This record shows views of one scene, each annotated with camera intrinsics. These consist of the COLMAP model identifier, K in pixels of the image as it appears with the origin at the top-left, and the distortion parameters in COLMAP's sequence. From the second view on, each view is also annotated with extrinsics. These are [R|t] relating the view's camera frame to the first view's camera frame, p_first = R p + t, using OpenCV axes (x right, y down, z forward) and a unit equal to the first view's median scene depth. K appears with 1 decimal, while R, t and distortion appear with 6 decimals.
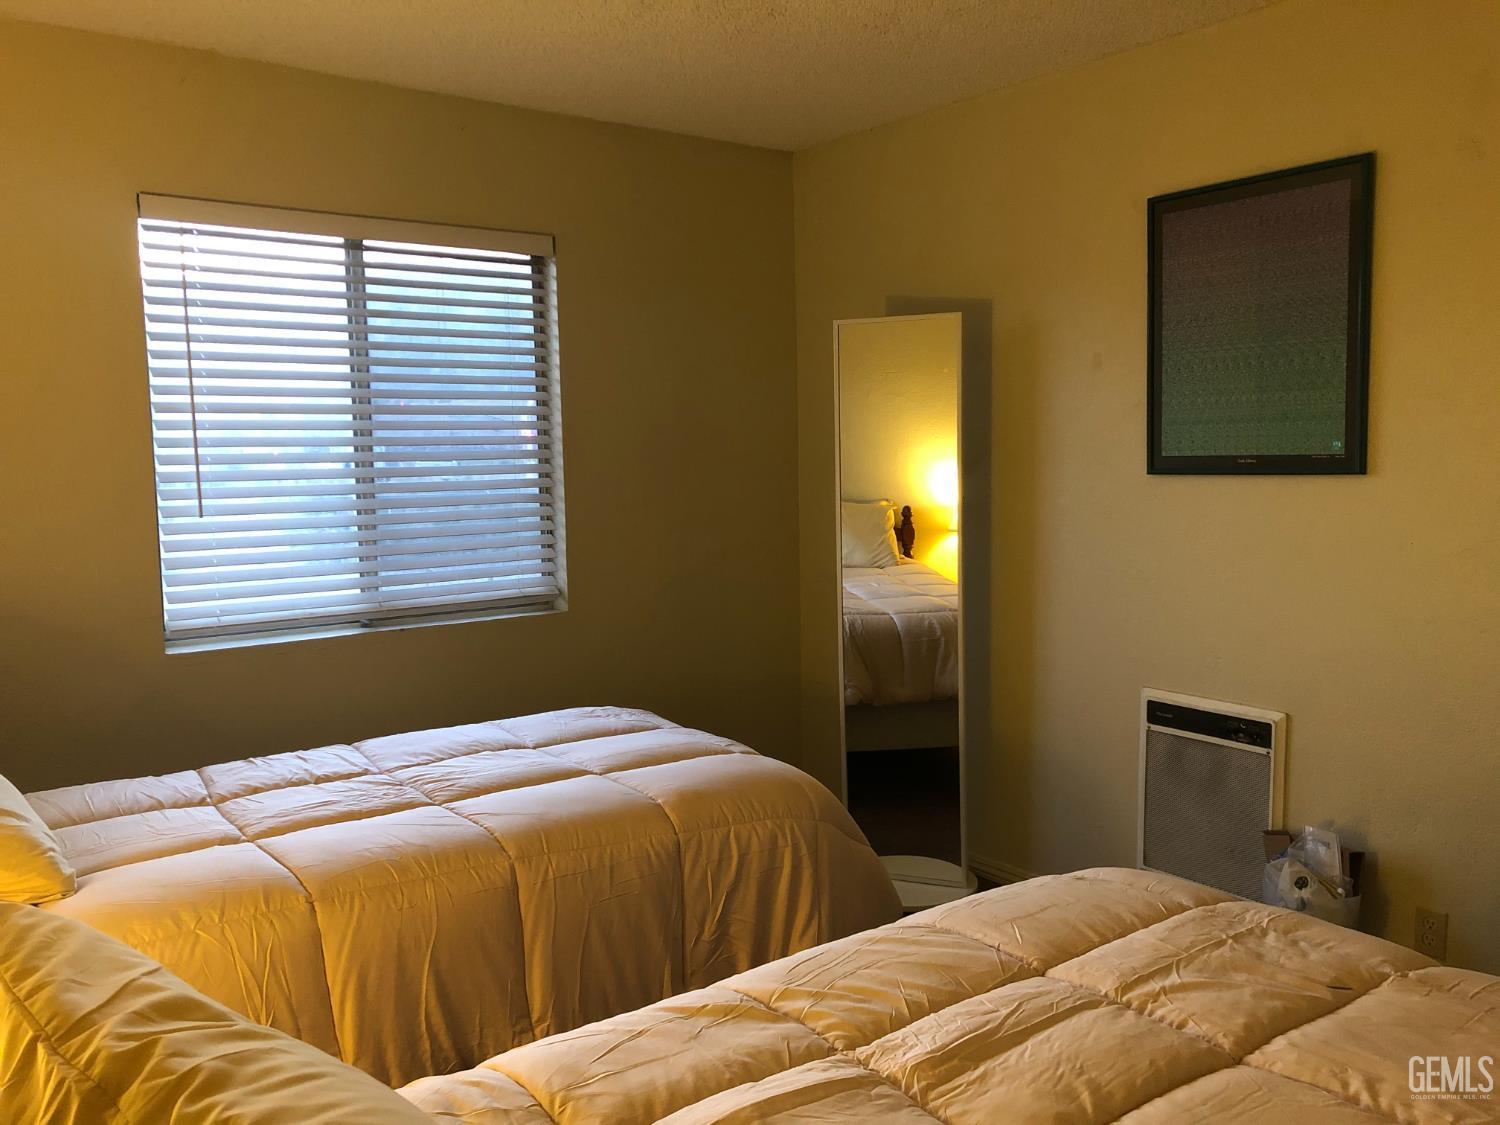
lens RADIAL K [[1223.4, 0, 758.3], [0, 1223.4, 562.4], [0, 0, 1]] dist [0.027395, -0.019602]
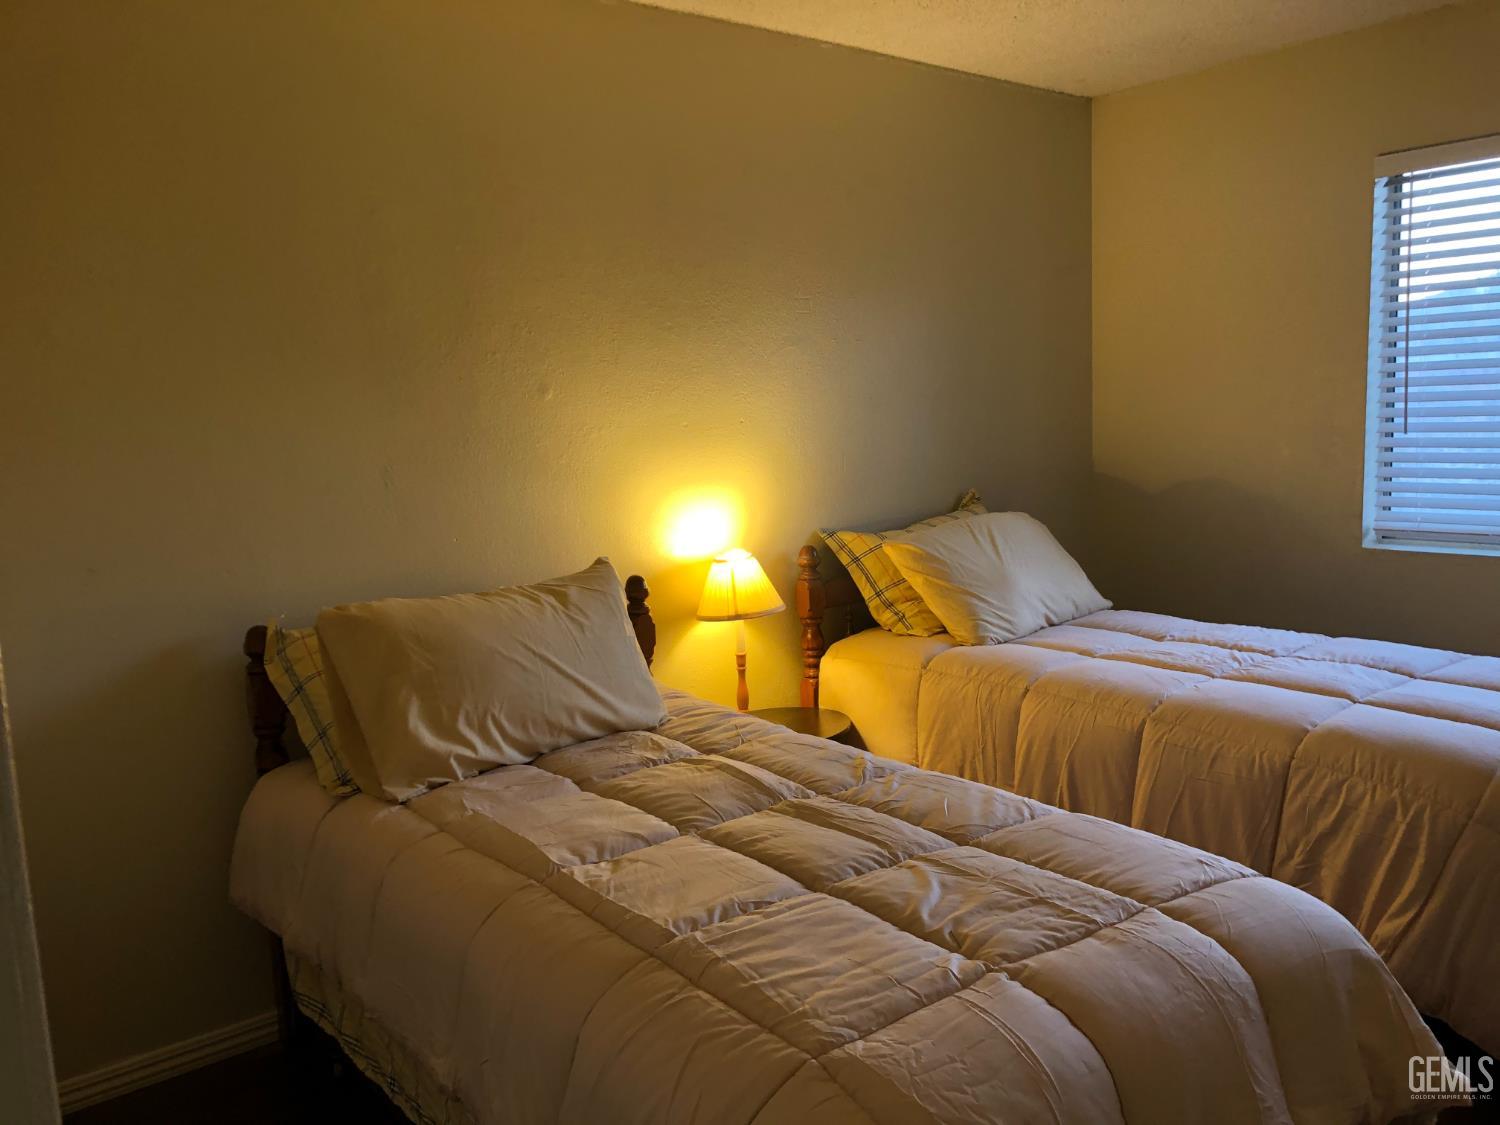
lens RADIAL K [[1223.4, 0, 758.4], [0, 1223.4, 560.5], [0, 0, 1]] dist [0.027395, -0.019602]
pose [[0.023724, 0.141472, -0.989658, 0.962214], [-0.061060, 0.988294, 0.139813, -0.061466], [0.997852, 0.057112, 0.032085, 0.536460]]
